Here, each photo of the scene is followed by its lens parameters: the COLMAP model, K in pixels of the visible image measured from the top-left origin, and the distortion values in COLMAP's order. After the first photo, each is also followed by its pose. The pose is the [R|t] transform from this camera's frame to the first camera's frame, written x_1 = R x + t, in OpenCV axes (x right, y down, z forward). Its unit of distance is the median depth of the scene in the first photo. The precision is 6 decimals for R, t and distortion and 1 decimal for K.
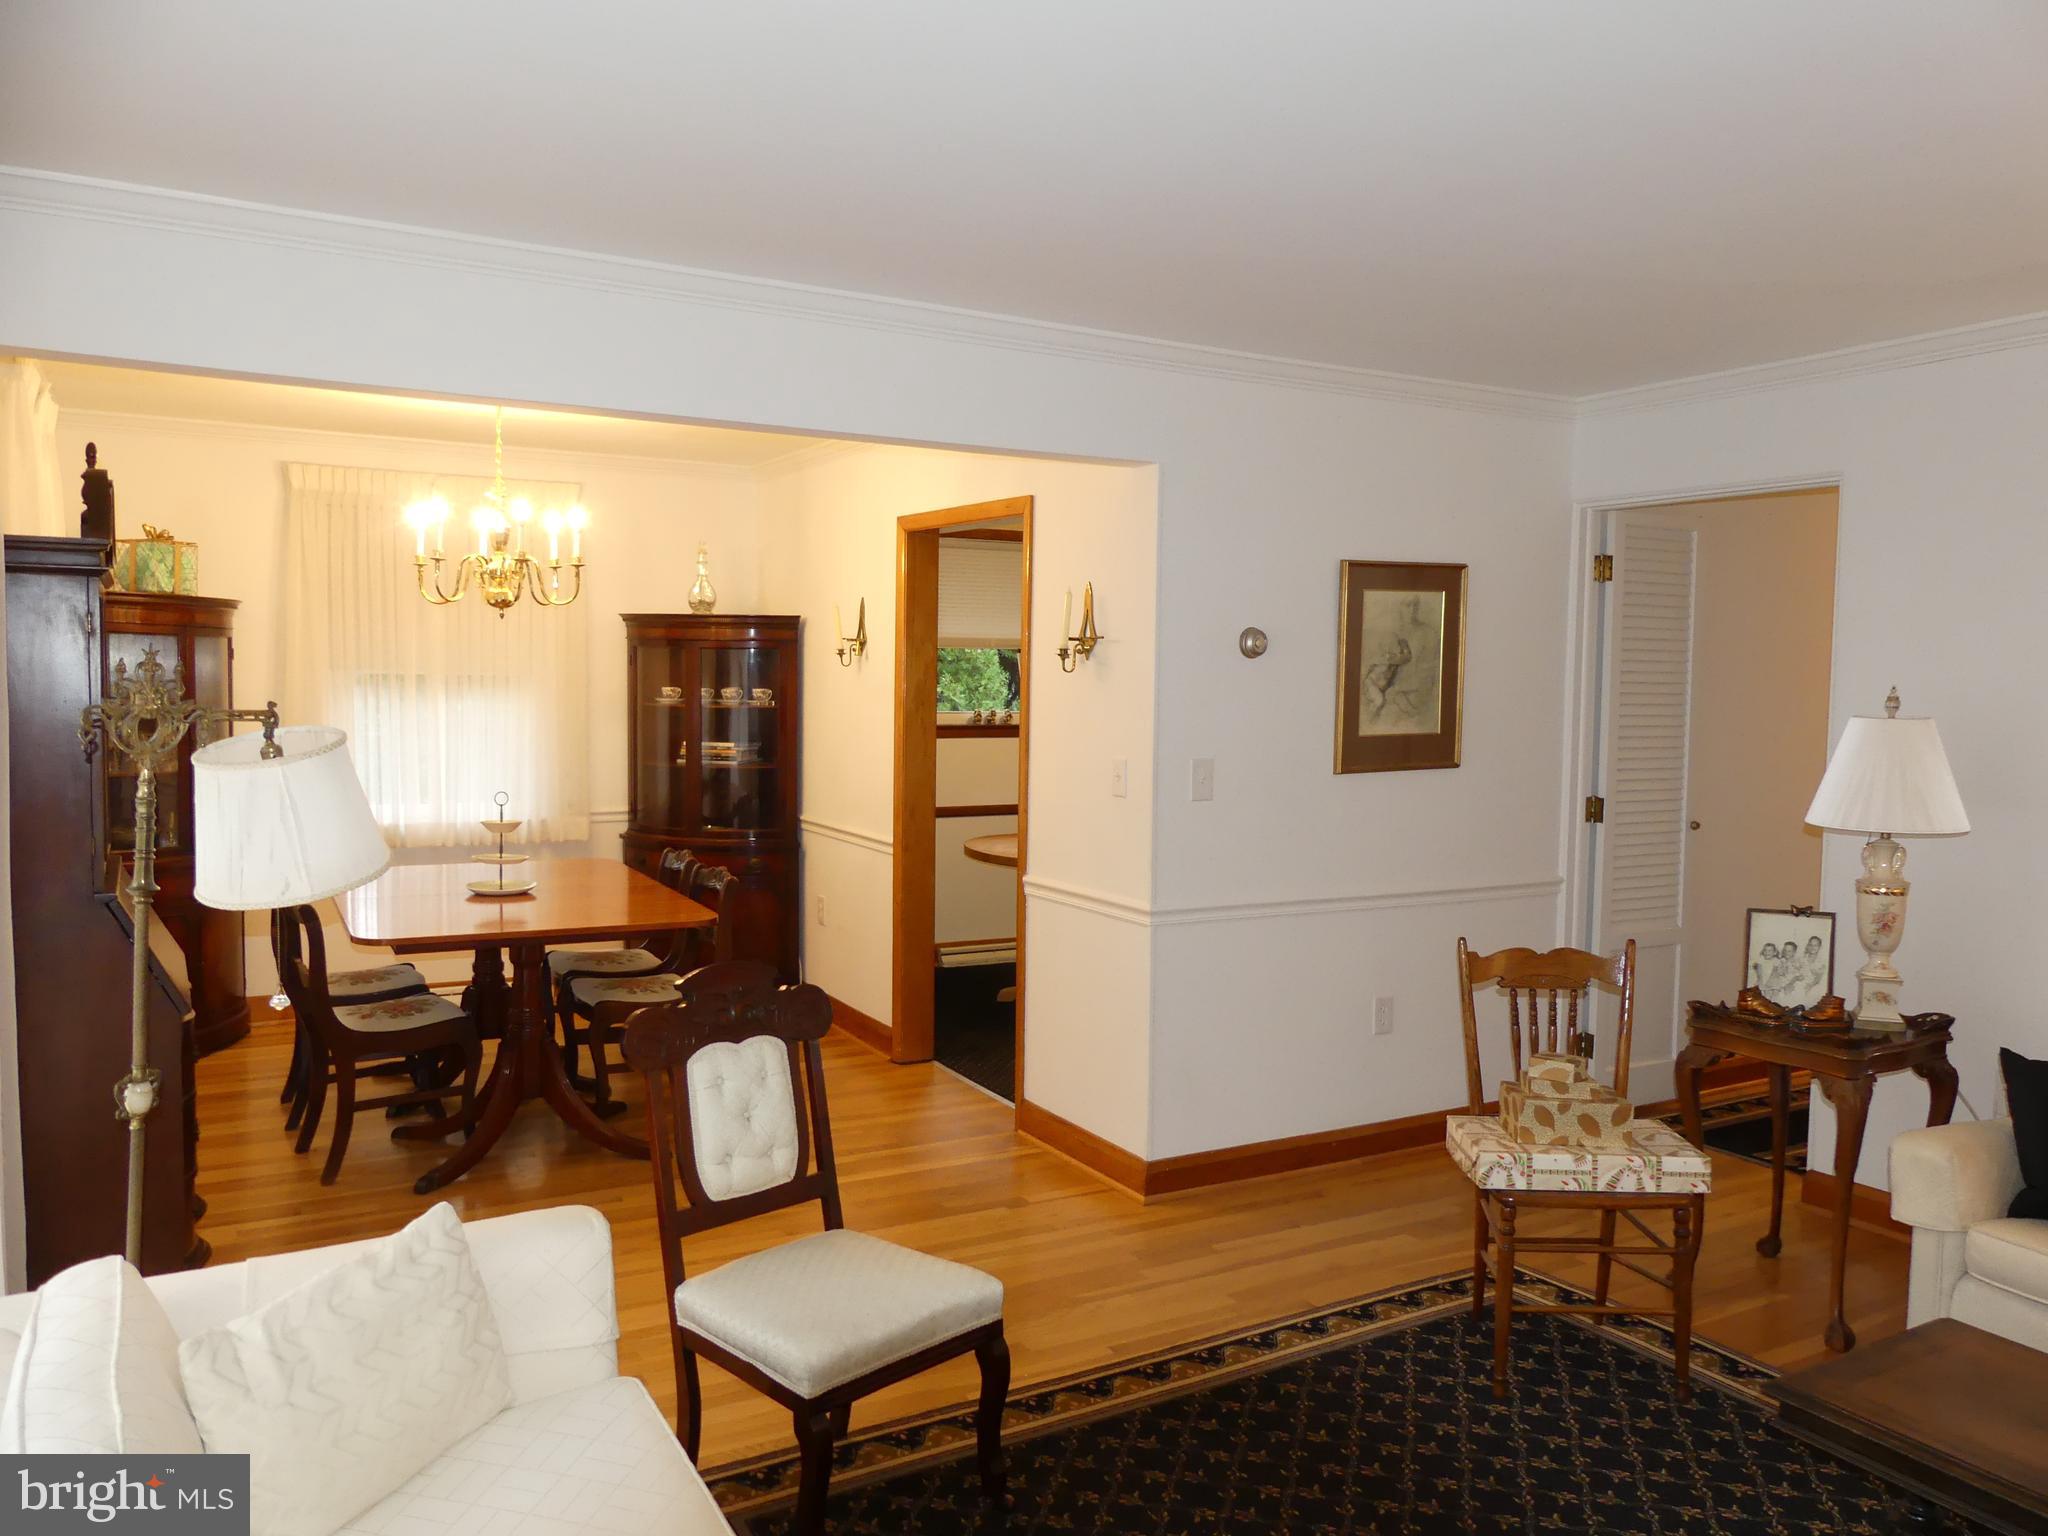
lens RADIAL K [[1518.7, 0, 1024.0], [0, 1518.7, 768.0], [0, 0, 1]] dist [-0.062826, 0.039722]
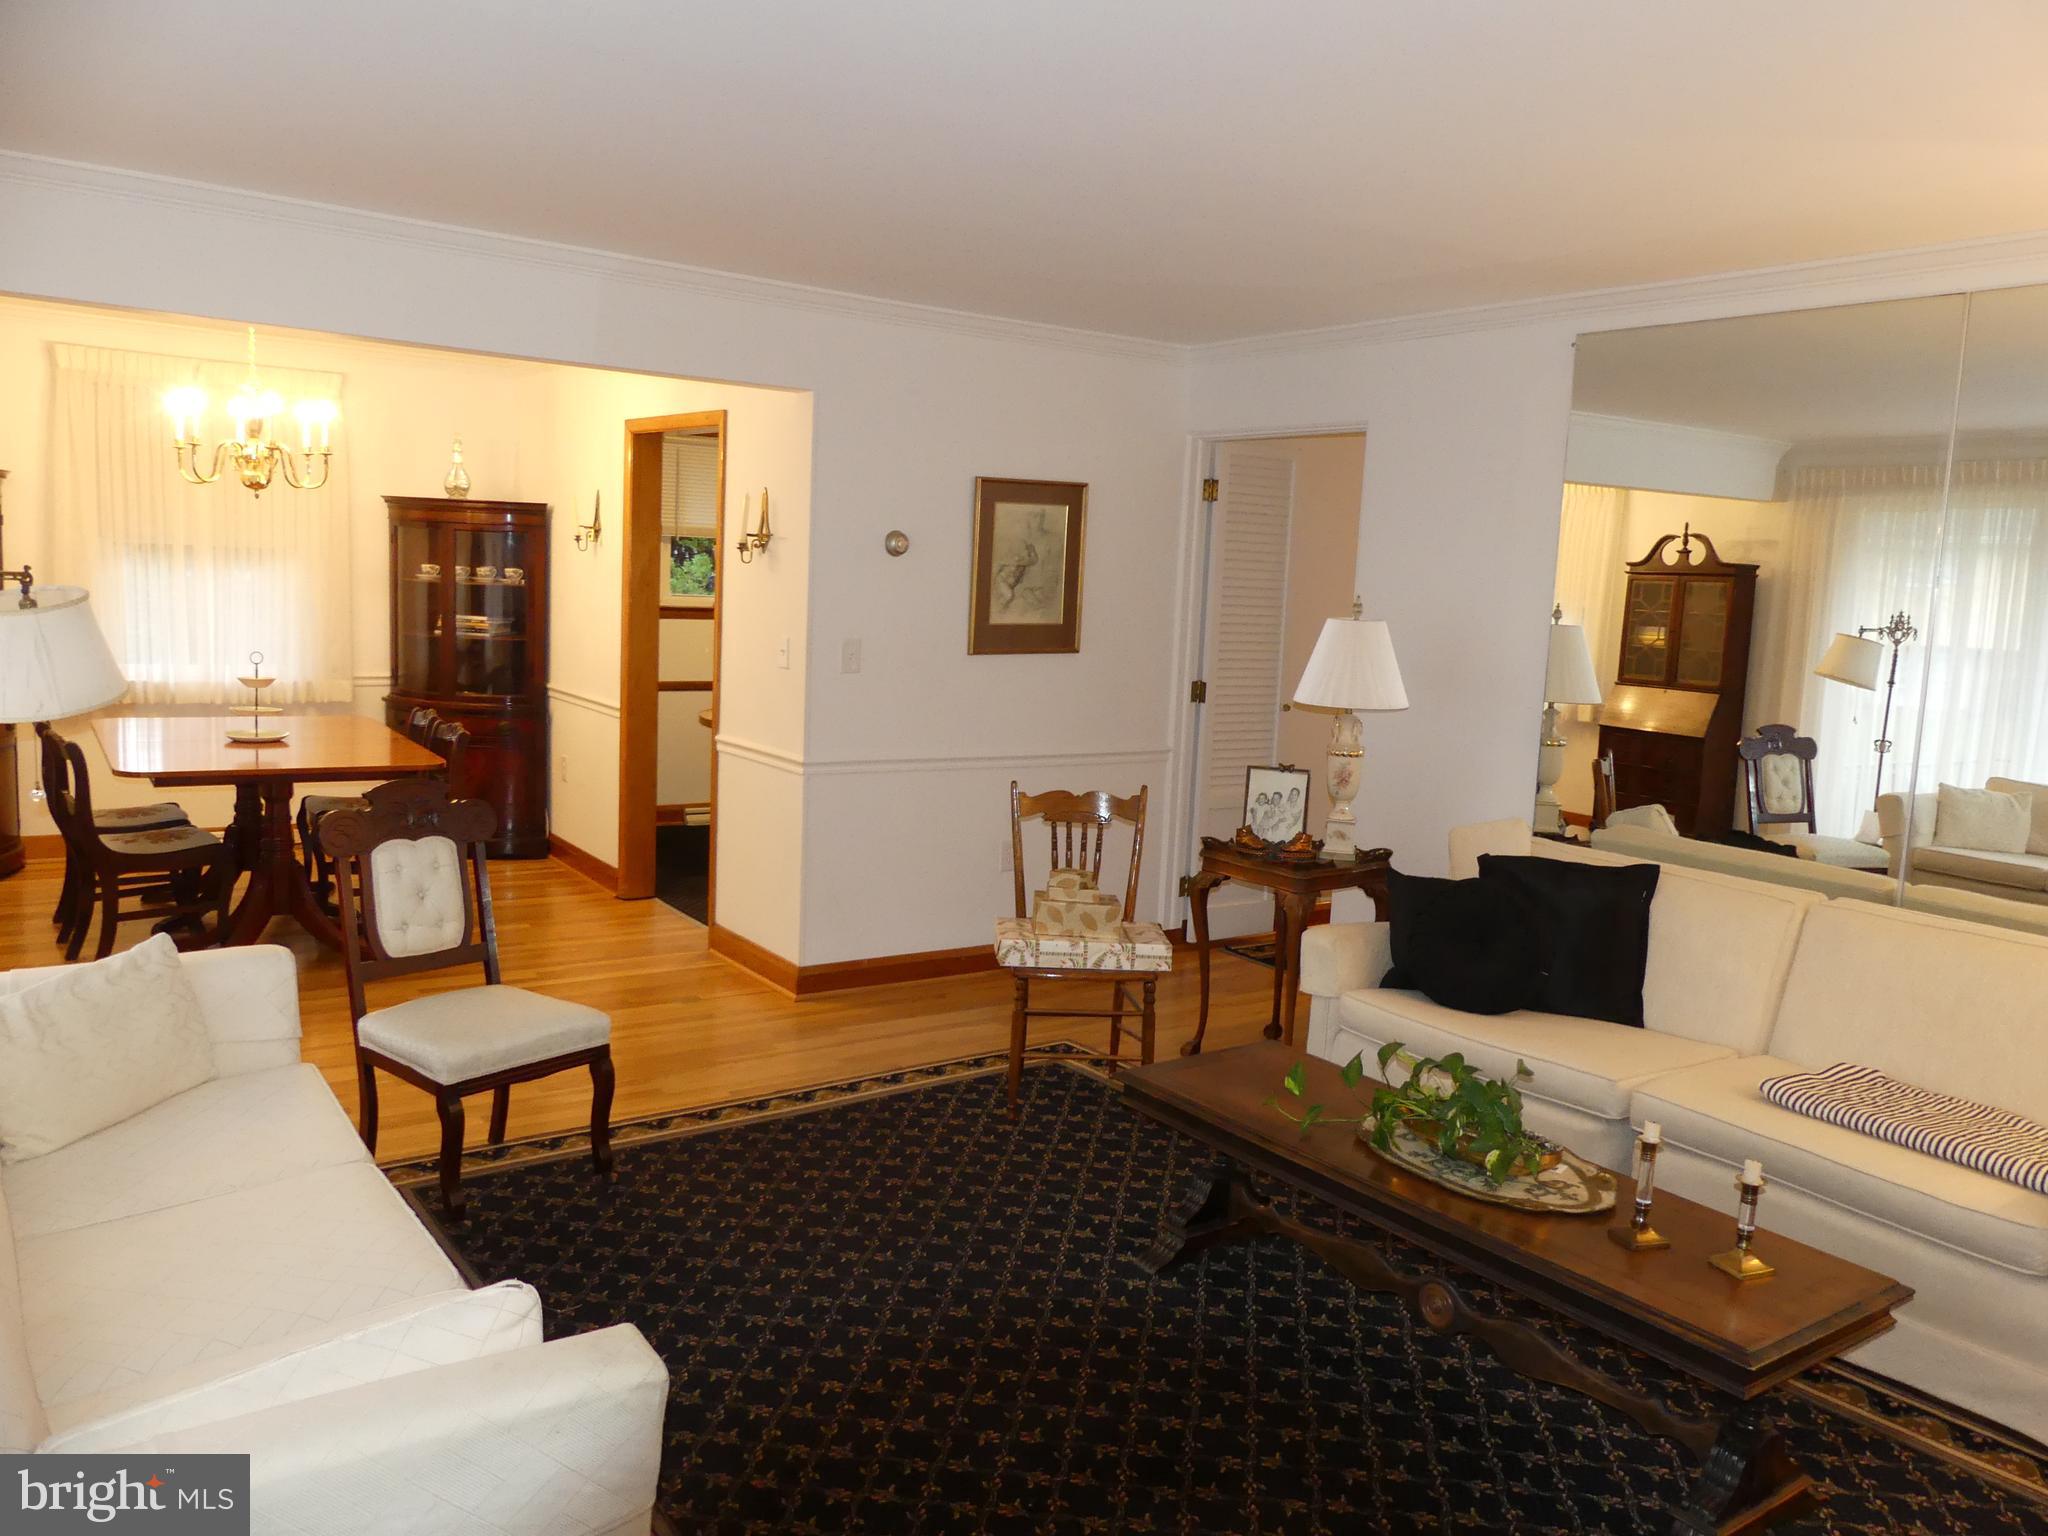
lens RADIAL K [[1536.1, 0, 1033.2], [0, 1536.1, 780.7], [0, 0, 1]] dist [-0.047551, 0.037897]
pose [[0.994208, 0.020221, 0.105550, 0.129650], [-0.028328, 0.996715, 0.075879, 0.009642], [-0.103668, -0.078429, 0.991515, -0.230021]]
